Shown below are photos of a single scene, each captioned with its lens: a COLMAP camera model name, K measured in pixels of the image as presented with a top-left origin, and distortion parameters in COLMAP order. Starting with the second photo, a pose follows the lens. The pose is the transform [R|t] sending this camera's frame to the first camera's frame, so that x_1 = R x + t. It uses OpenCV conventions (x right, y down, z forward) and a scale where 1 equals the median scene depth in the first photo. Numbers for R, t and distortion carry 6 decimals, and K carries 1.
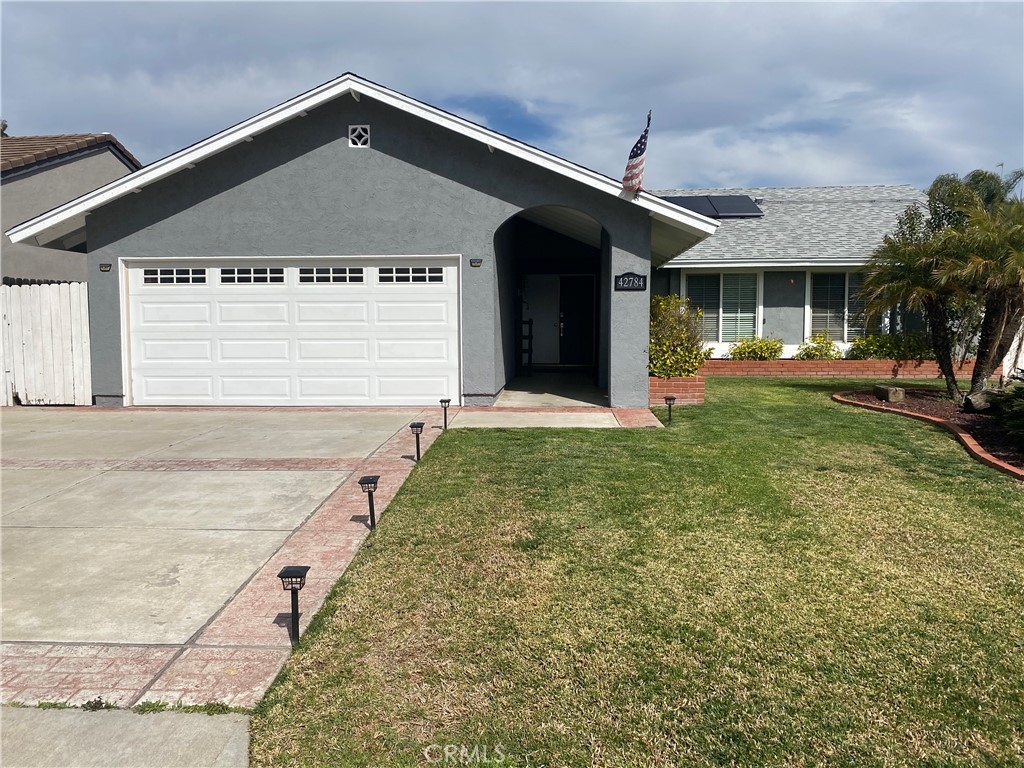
lens RADIAL K [[775.2, 0, 498.2], [0, 775.2, 387.8], [0, 0, 1]] dist [0.075359, -0.081131]
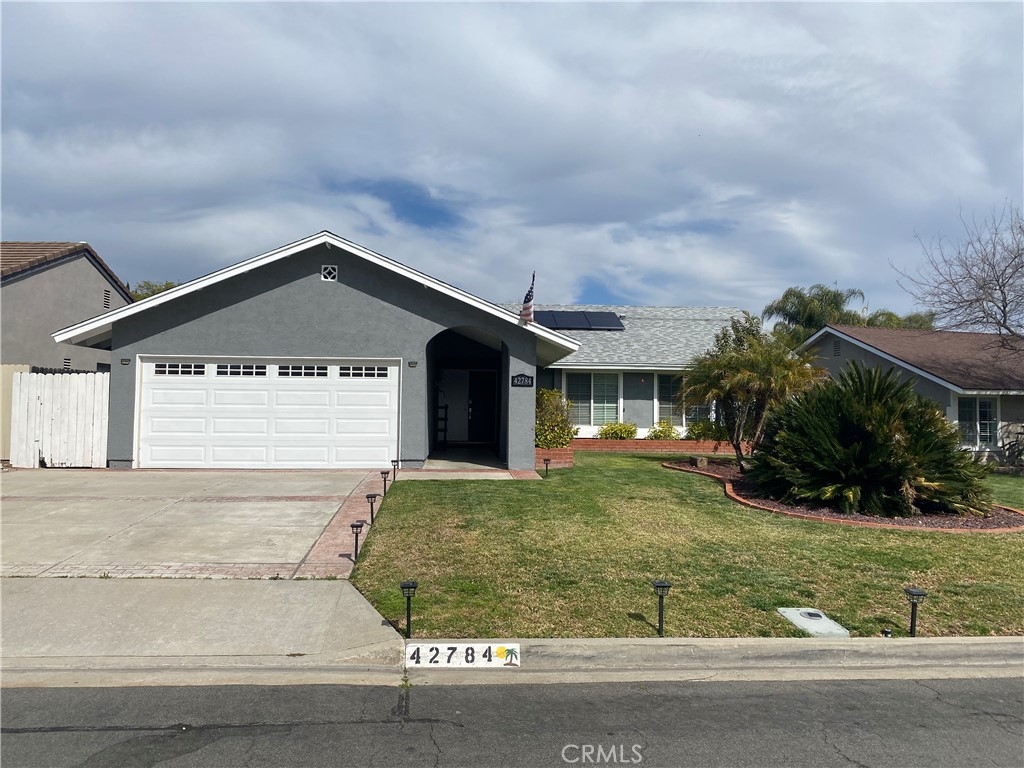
lens RADIAL K [[778.0, 0, 512.0], [0, 778.0, 384.0], [0, 0, 1]] dist [0.025071, -0.002266]
pose [[0.989280, 0.020411, 0.144599, -0.050358], [-0.003756, 0.993413, -0.114528, 0.030455], [-0.145984, 0.112757, 0.982840, -0.368283]]
